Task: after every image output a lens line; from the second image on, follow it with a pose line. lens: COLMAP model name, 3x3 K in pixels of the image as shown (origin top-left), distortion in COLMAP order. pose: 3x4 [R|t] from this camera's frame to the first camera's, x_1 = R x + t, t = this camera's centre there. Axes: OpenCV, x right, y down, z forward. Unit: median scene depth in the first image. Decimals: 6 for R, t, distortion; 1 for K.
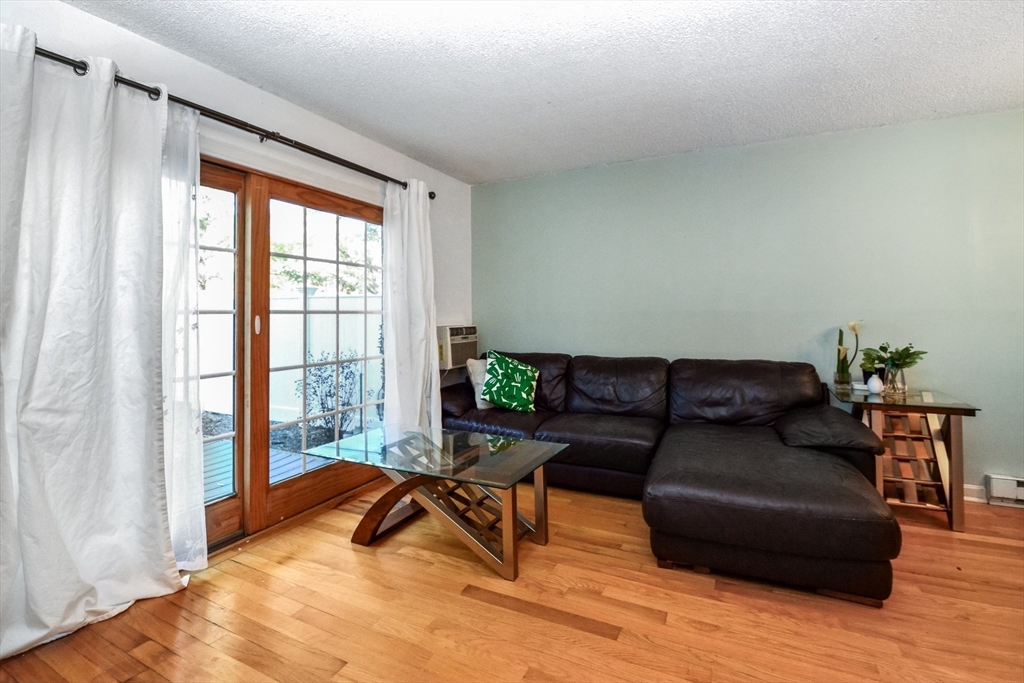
lens RADIAL K [[469.6, 0, 513.3], [0, 469.6, 308.5], [0, 0, 1]] dist [0.002780, 0.000439]
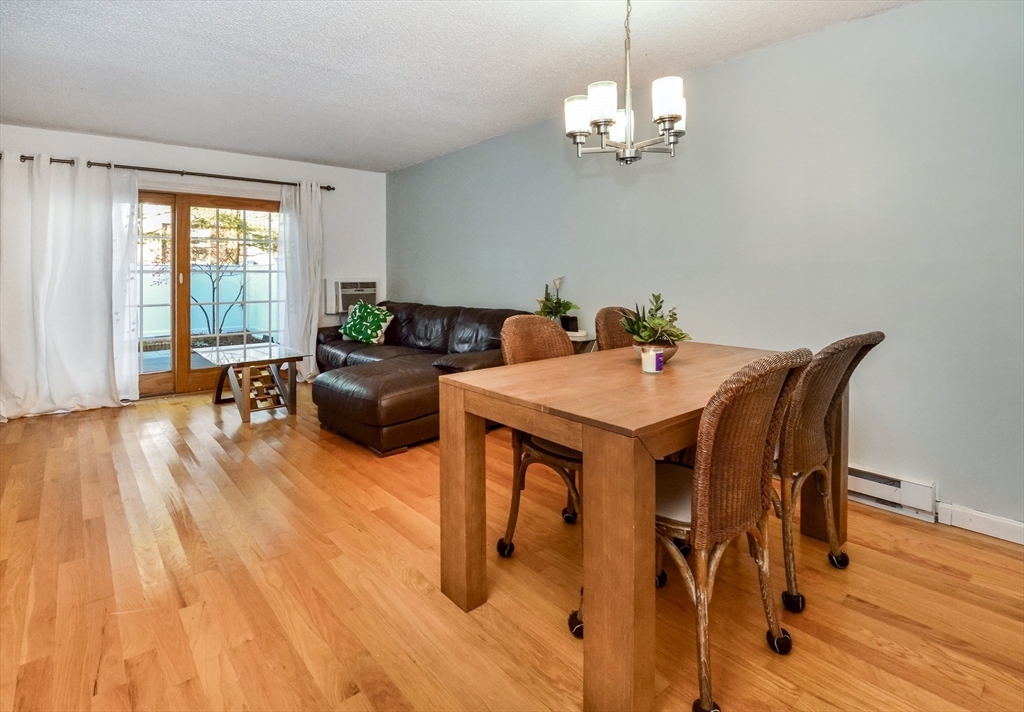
lens RADIAL K [[517.3, 0, 511.2], [0, 517.3, 279.3], [0, 0, 1]] dist [-0.005042, -0.001031]
pose [[0.914110, 0.000659, -0.405466, 1.068280], [0.006281, 0.999856, 0.015785, 0.011766], [0.405418, -0.016976, 0.913974, -0.217511]]
